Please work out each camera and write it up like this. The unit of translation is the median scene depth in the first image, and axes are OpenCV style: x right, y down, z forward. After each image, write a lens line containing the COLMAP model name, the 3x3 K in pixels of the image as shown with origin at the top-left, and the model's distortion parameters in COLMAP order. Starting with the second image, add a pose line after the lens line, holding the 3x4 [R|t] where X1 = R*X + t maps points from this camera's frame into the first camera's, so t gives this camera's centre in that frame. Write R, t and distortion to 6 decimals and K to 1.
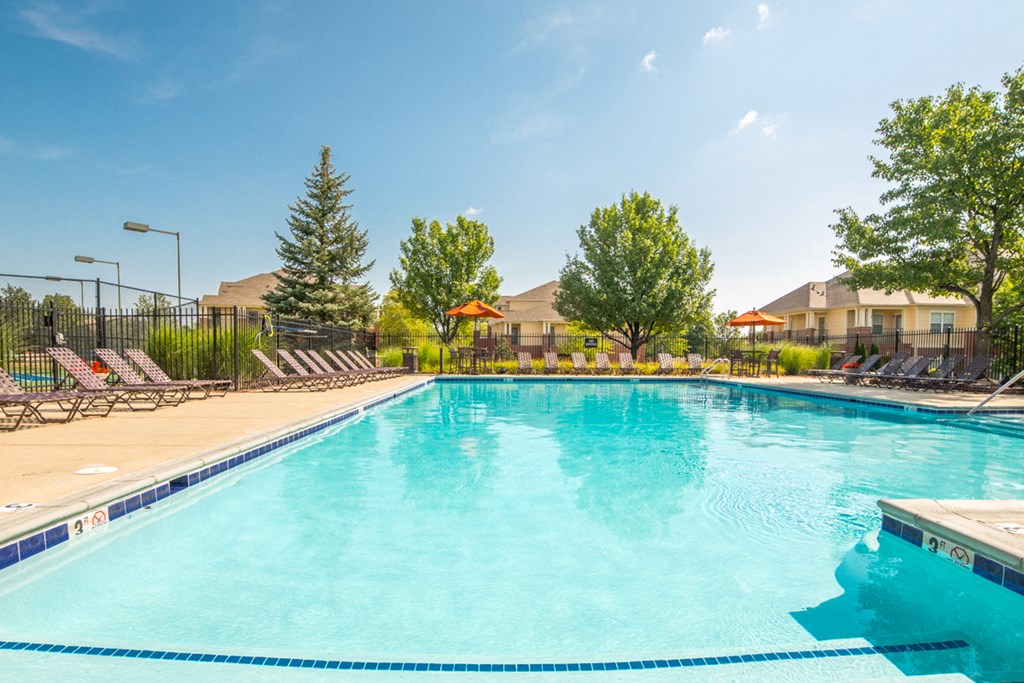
lens RADIAL K [[596.8, 0, 512.0], [0, 596.8, 341.5], [0, 0, 1]] dist [0.001410, 0.003483]
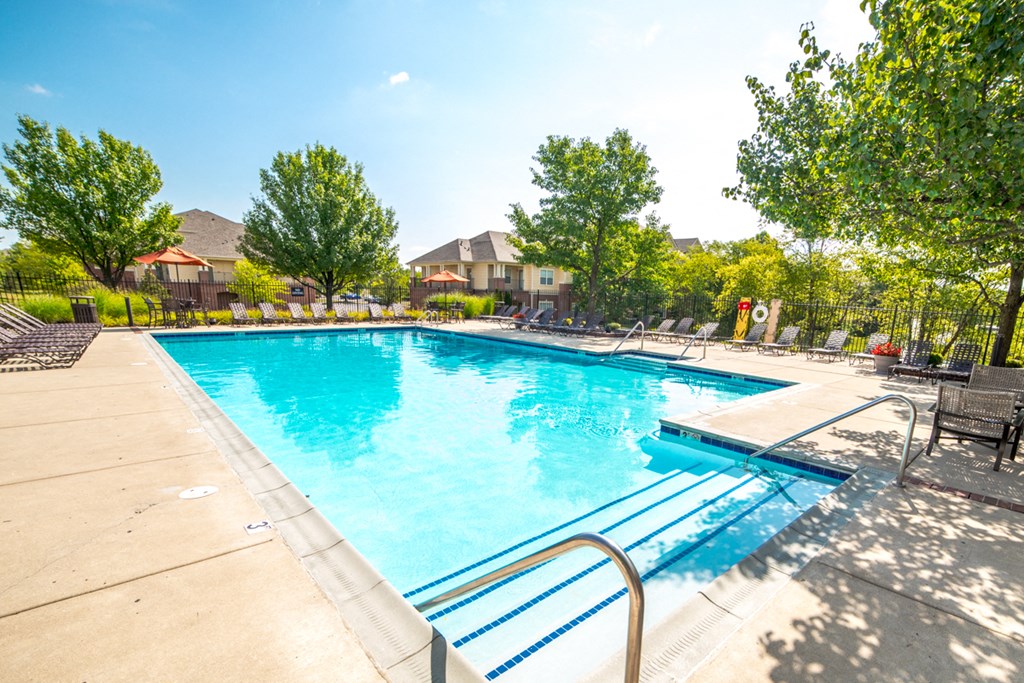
lens RADIAL K [[596.8, 0, 512.0], [0, 596.8, 341.5], [0, 0, 1]] dist [0.001410, 0.003483]
pose [[0.785471, -0.058928, 0.616087, -0.225998], [-0.028557, 0.990946, 0.131191, -0.059552], [-0.618239, -0.120640, 0.776676, -0.082016]]
